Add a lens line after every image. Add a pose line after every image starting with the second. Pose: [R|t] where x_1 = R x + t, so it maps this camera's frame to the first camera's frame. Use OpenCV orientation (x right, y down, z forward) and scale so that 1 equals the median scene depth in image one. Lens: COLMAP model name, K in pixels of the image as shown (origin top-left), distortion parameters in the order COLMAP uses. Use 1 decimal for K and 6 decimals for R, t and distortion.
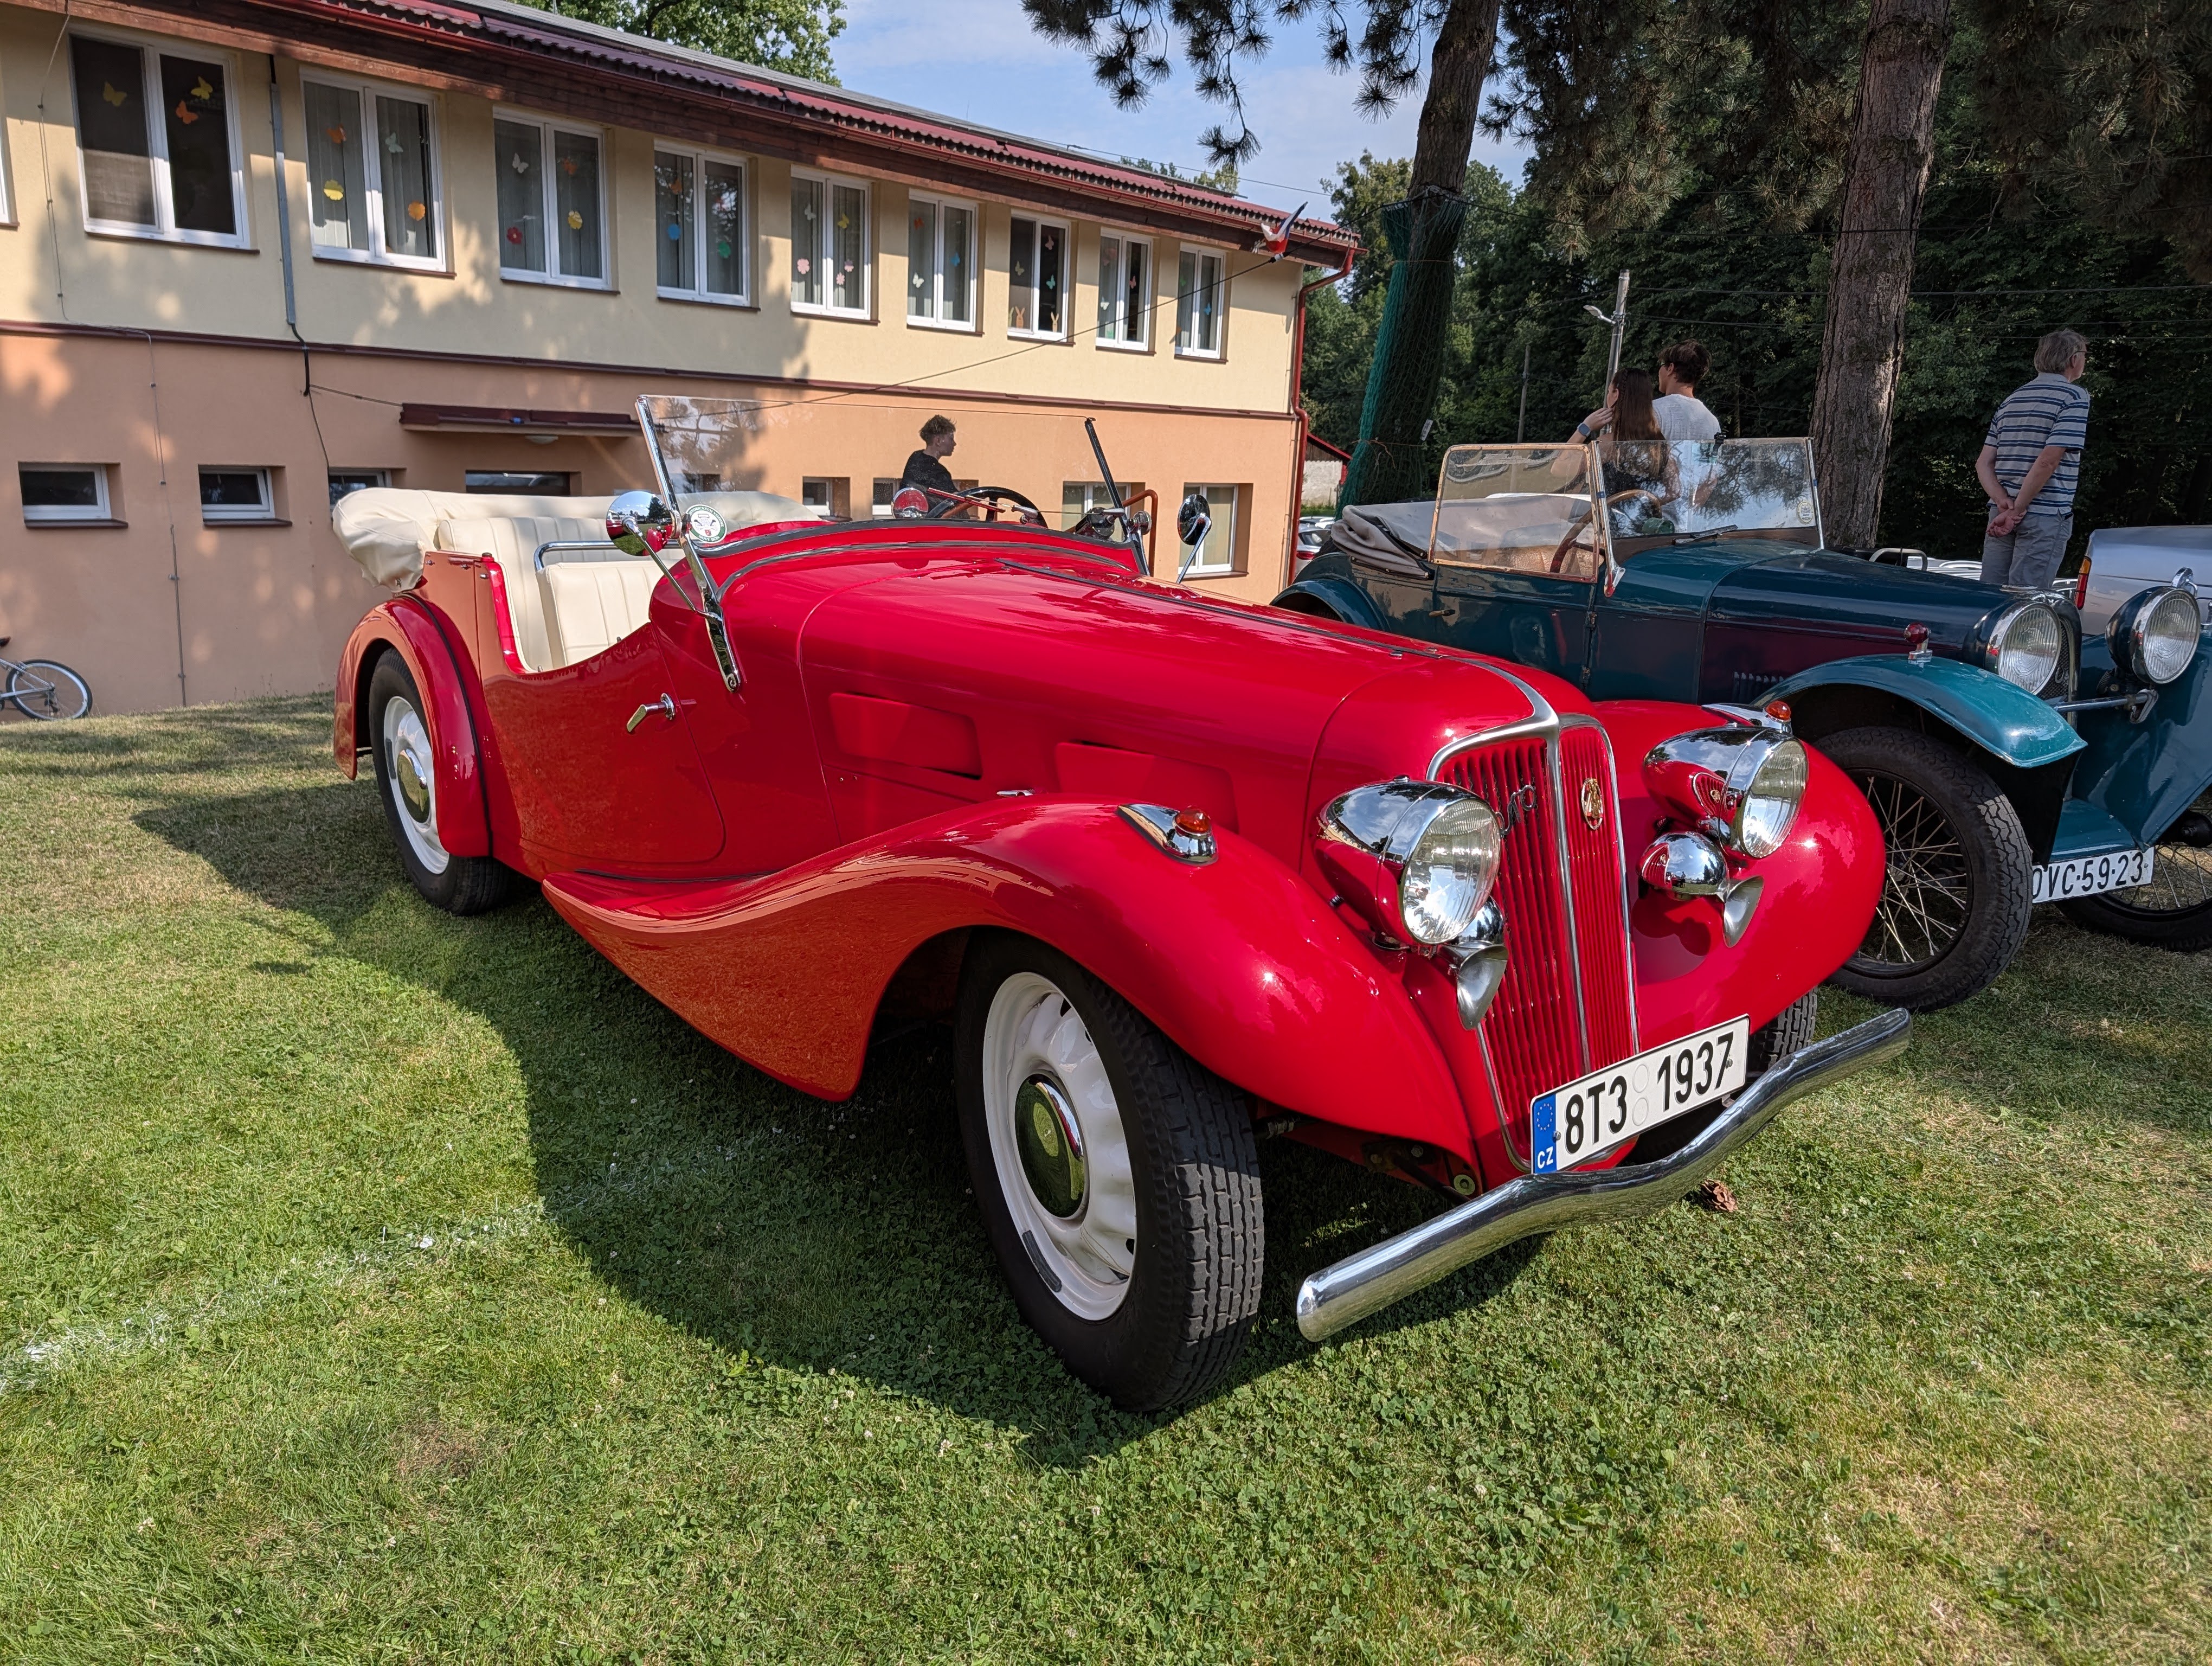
lens RADIAL K [[1570.1, 0, 1078.8], [0, 1570.1, 838.4], [0, 0, 1]] dist [0.003990, -0.005919]
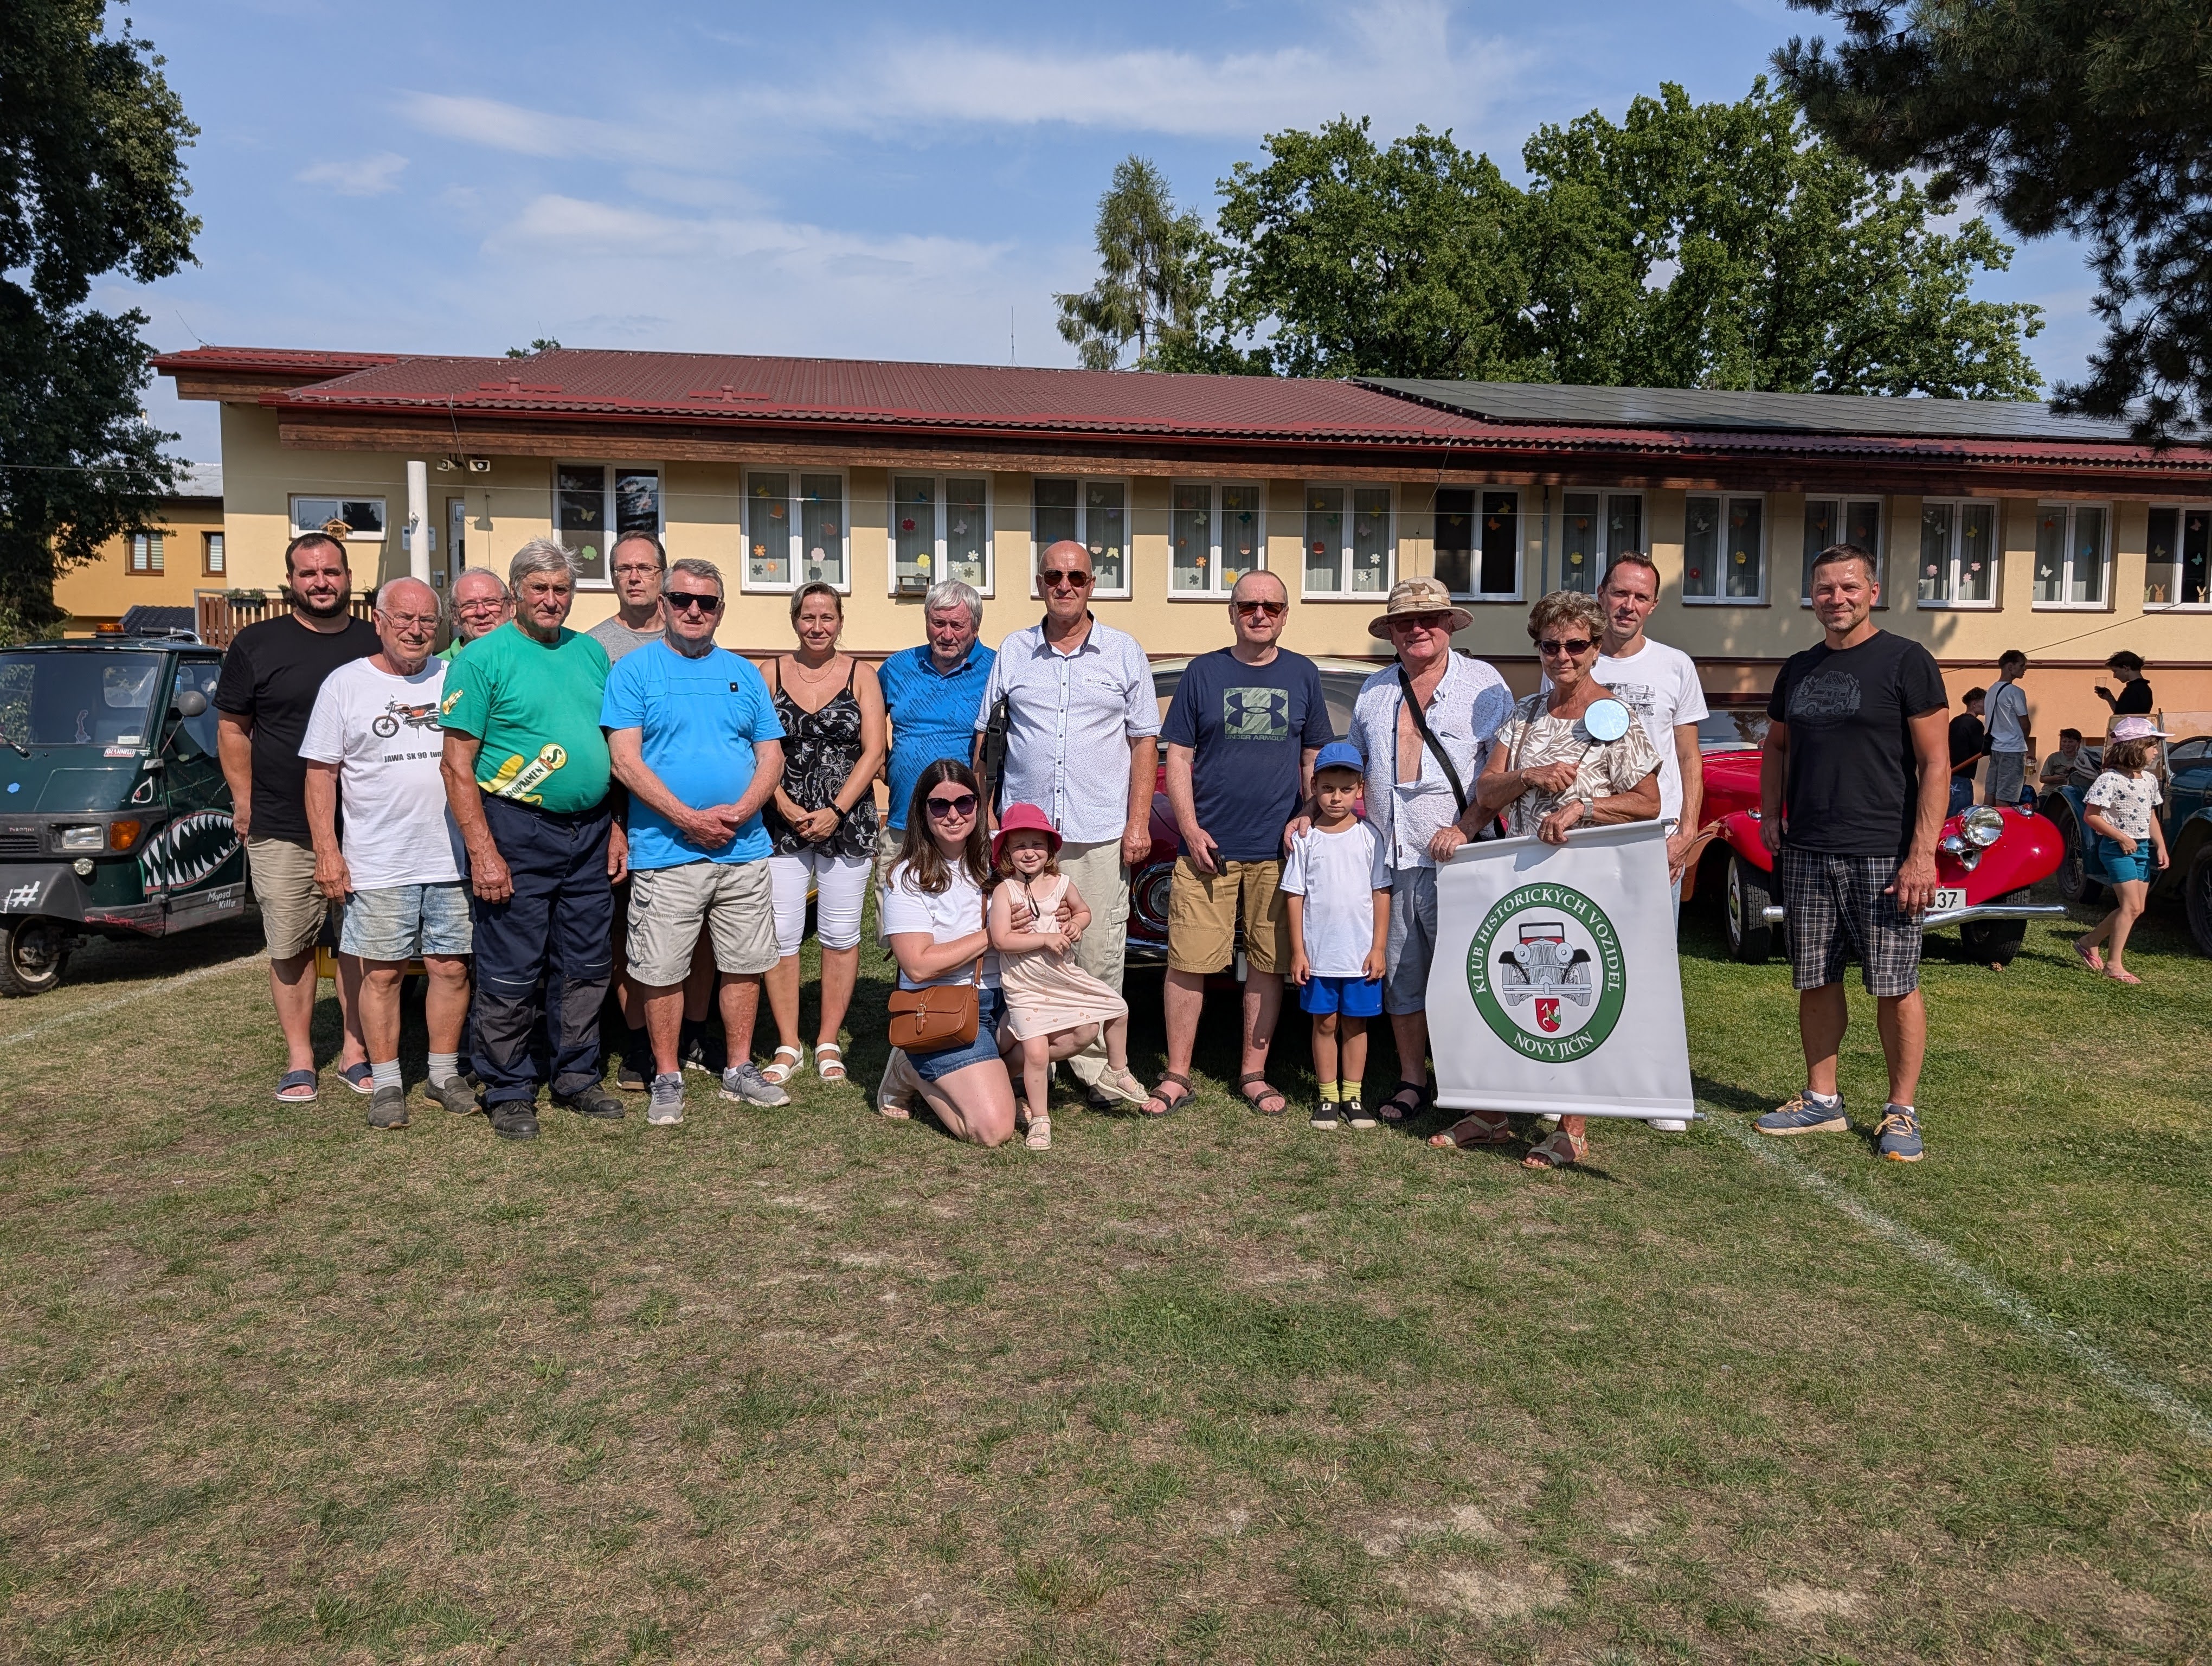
lens RADIAL K [[1621.1, 0, 1130.1], [0, 1621.1, 810.6], [0, 0, 1]] dist [0.003858, 0.002232]
pose [[0.773962, 0.012508, -0.633109, 0.166451], [-0.129170, 0.981901, -0.138509, 0.088399], [0.619918, 0.188979, 0.761570, -0.369007]]
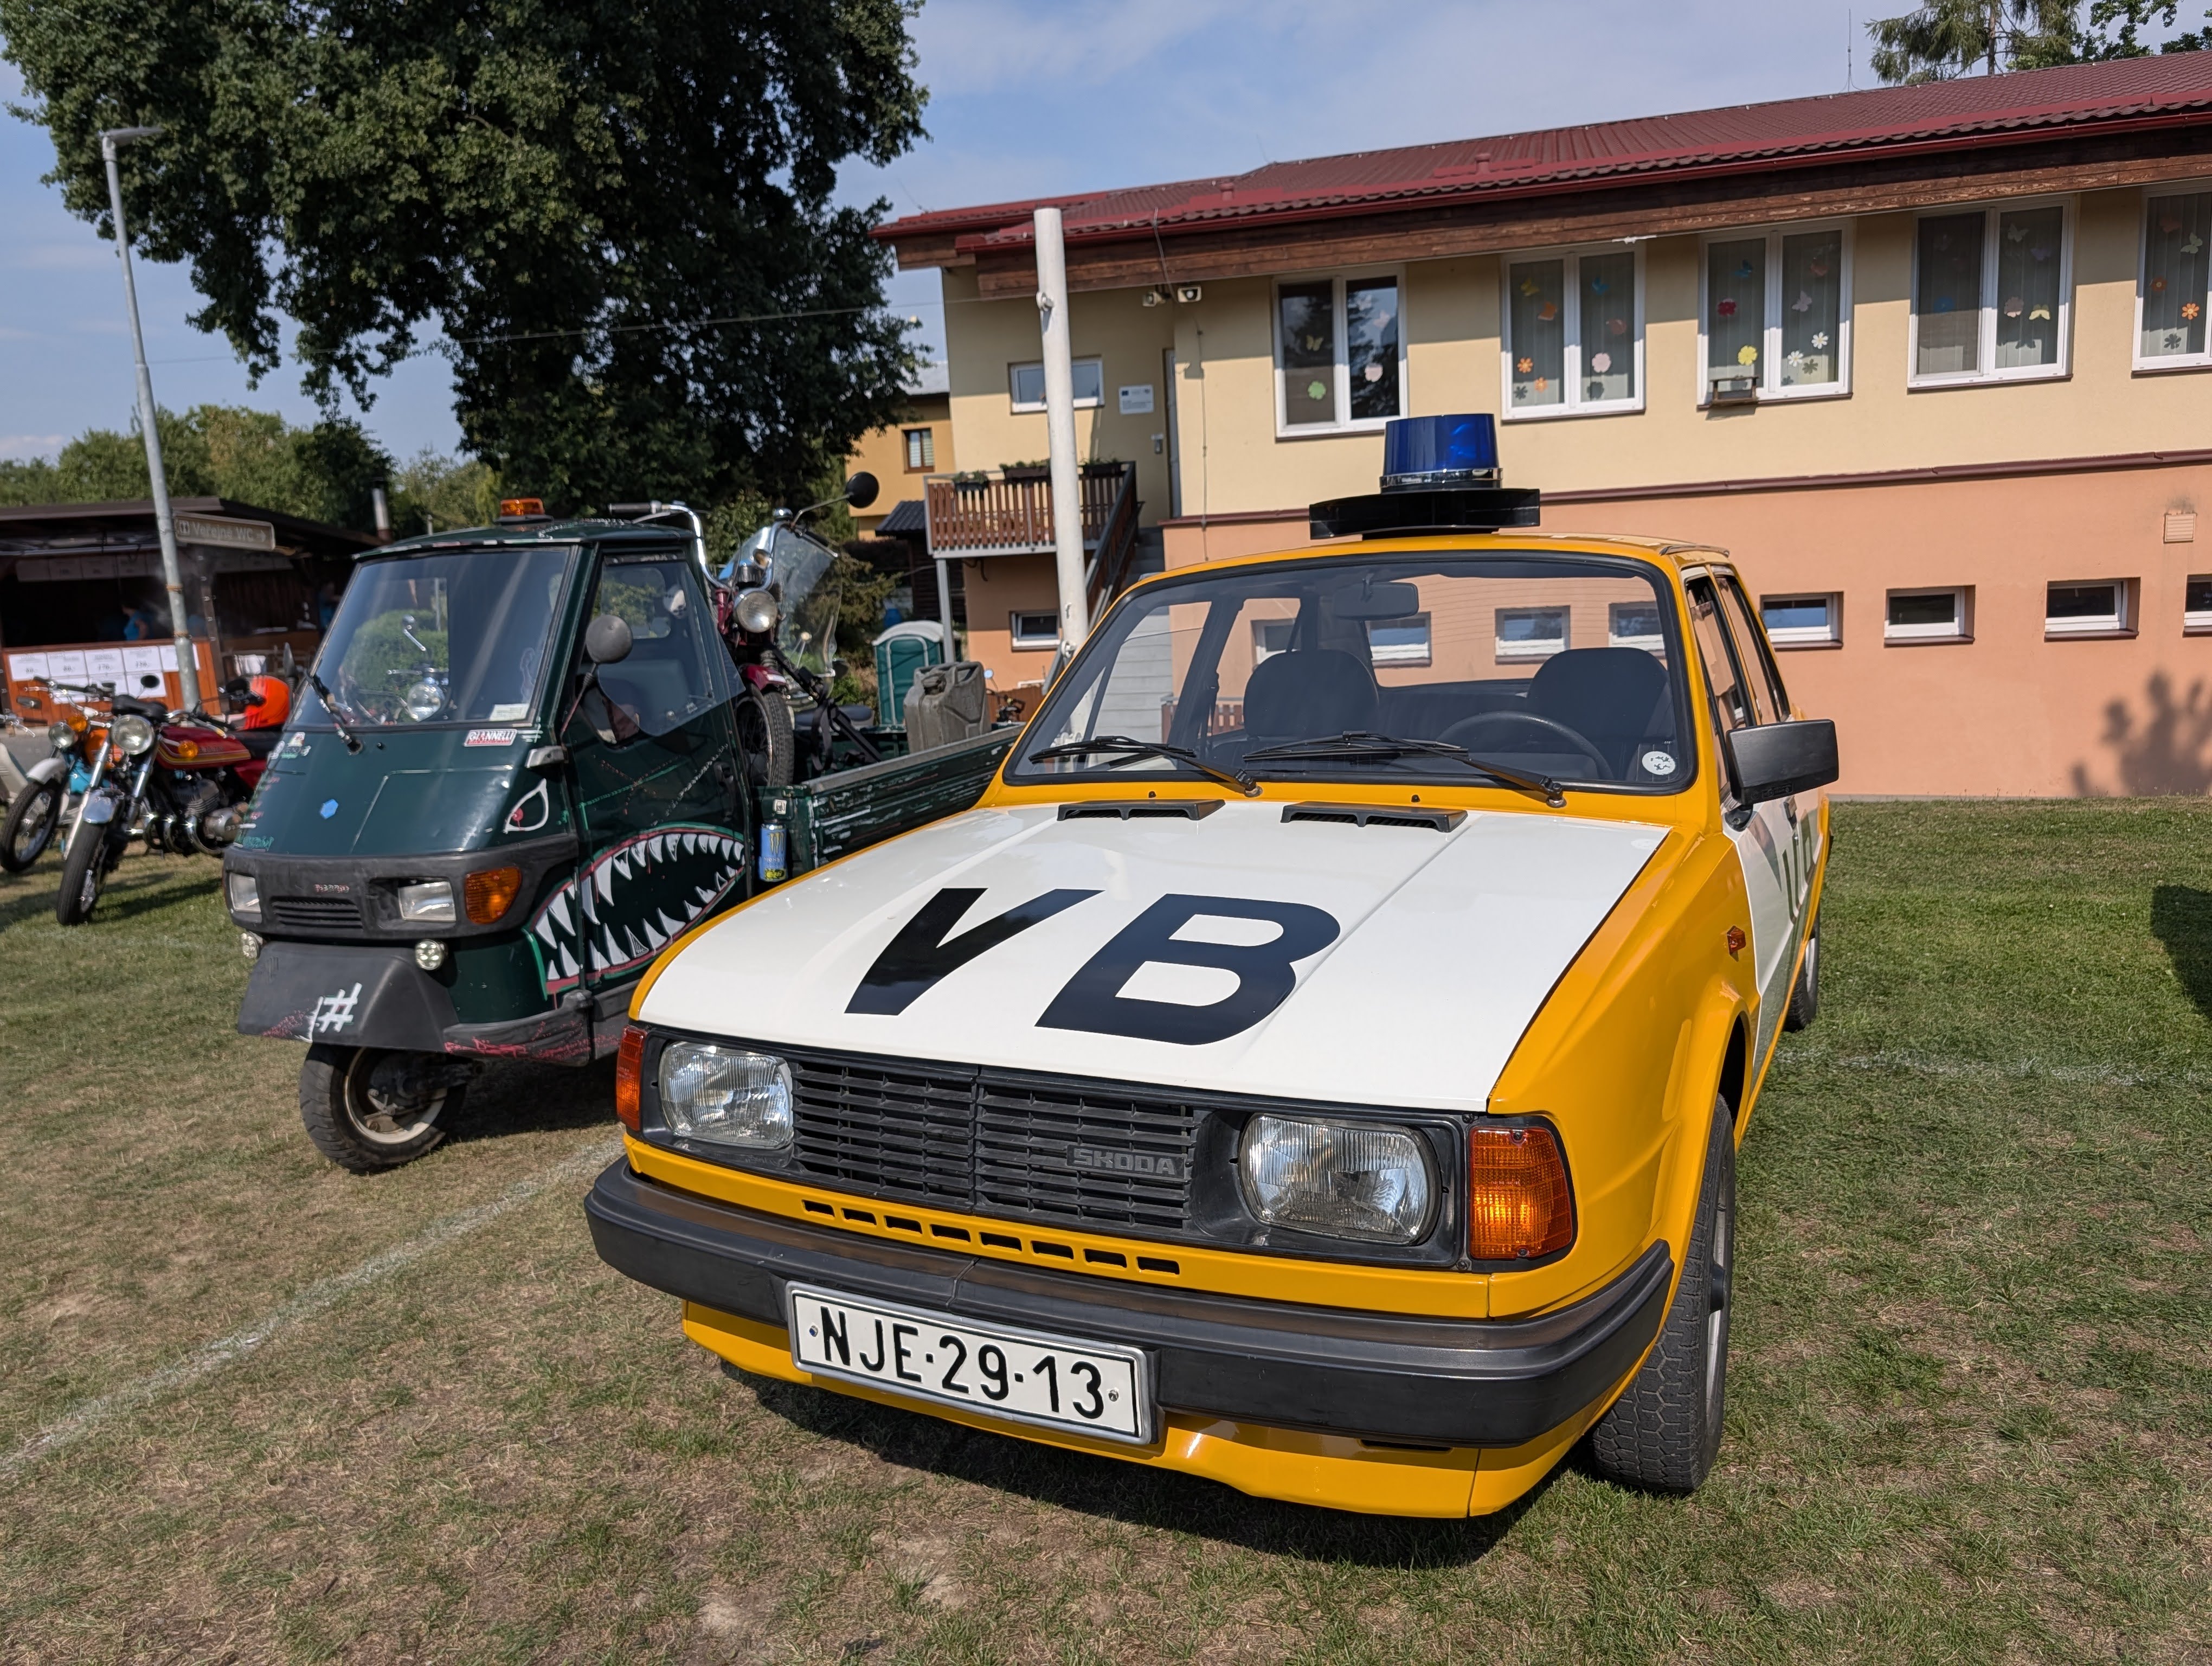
lens RADIAL K [[1621.1, 0, 1130.1], [0, 1621.1, 810.6], [0, 0, 1]] dist [0.003858, 0.002232]
pose [[0.430815, 0.073836, -0.899414, -0.063648], [-0.148078, 0.988923, 0.010256, 0.042878], [0.890208, 0.128765, 0.436976, -0.229215]]
